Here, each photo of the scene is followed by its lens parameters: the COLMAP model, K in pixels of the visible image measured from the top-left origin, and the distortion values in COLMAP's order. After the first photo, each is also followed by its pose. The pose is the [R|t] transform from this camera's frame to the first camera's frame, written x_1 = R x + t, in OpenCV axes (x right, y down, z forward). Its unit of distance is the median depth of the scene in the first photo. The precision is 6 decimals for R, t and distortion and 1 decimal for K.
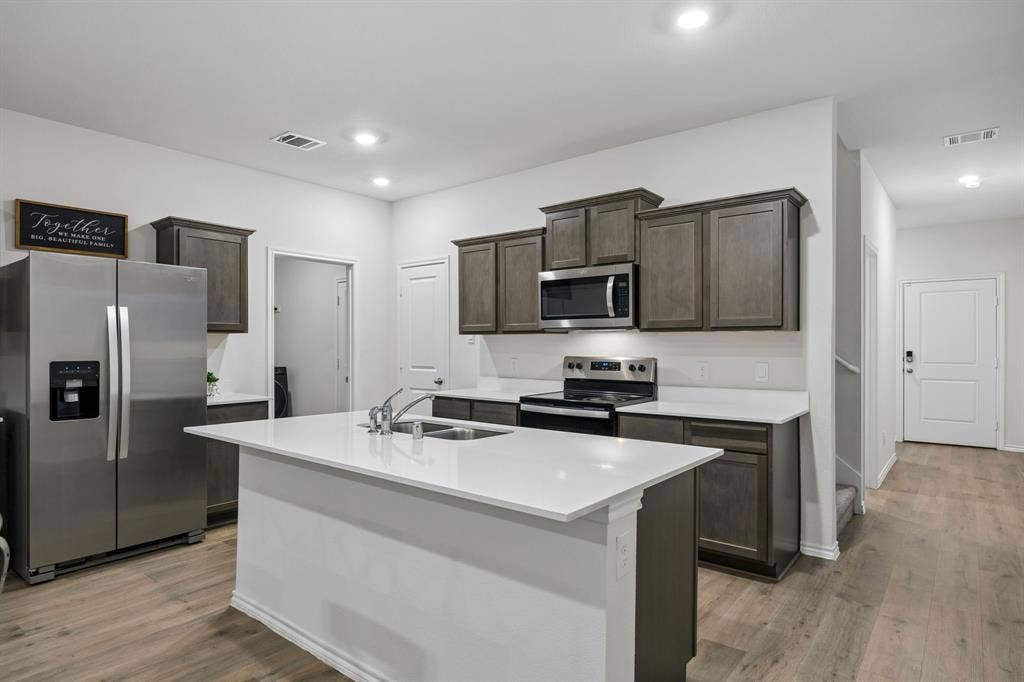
lens RADIAL K [[567.2, 0, 517.8], [0, 567.2, 345.8], [0, 0, 1]] dist [0.024307, -0.000240]
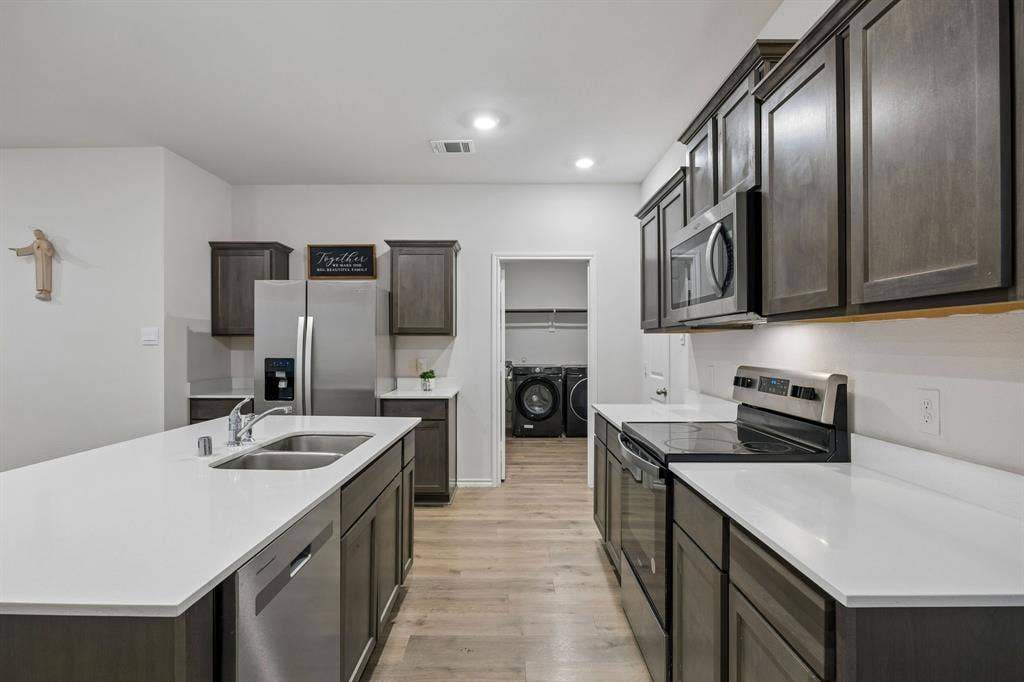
lens RADIAL K [[534.2, 0, 511.7], [0, 534.2, 343.6], [0, 0, 1]] dist [0.001334, -0.000140]
pose [[0.619825, -0.003002, -0.784734, 0.450604], [-0.004287, 0.999965, -0.007211, -0.000048], [0.784728, 0.007834, 0.619790, 0.520244]]
